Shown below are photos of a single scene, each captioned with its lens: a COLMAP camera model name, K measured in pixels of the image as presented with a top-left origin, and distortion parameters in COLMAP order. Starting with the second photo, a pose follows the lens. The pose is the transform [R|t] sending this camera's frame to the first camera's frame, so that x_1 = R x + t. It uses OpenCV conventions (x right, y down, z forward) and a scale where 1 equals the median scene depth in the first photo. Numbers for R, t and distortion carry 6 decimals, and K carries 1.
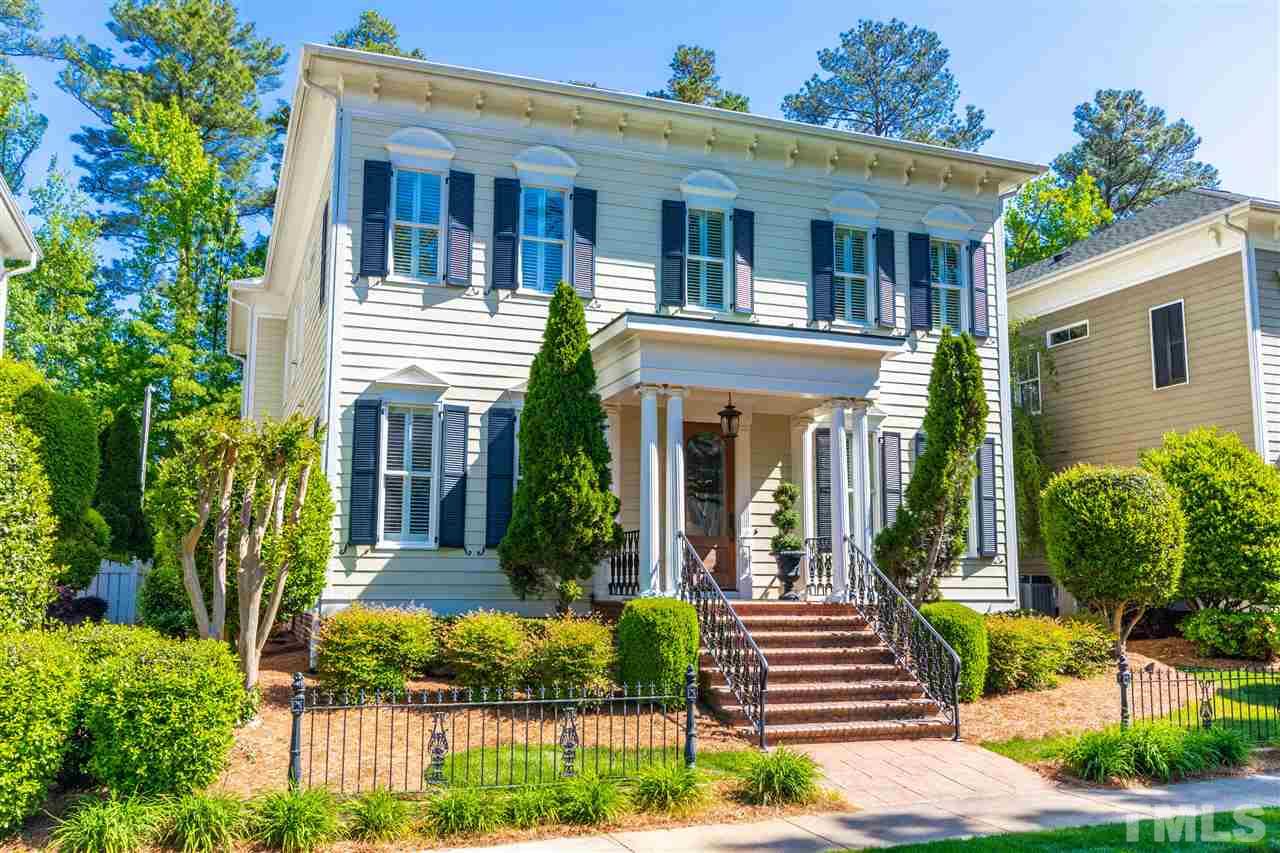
lens RADIAL K [[1115.6, 0, 640.0], [0, 1115.6, 426.5], [0, 0, 1]] dist [0.003988, -0.000142]
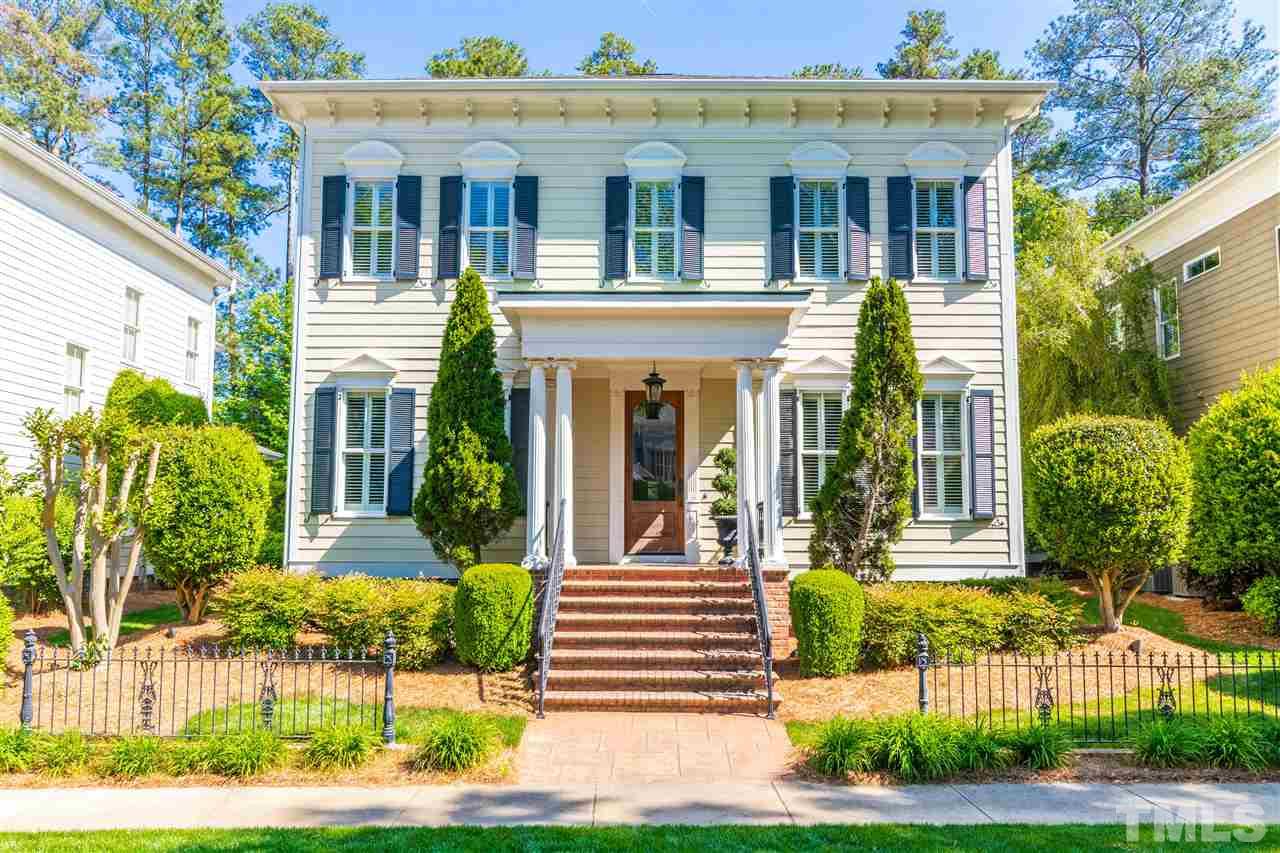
lens RADIAL K [[1008.0, 0, 640.0], [0, 1008.0, 426.5], [0, 0, 1]] dist [0.019220, -0.059757]
pose [[0.933707, -0.039314, -0.355874, 0.396354], [0.050389, 0.998489, 0.021902, 0.008964], [0.354475, -0.038382, 0.934277, 0.138549]]
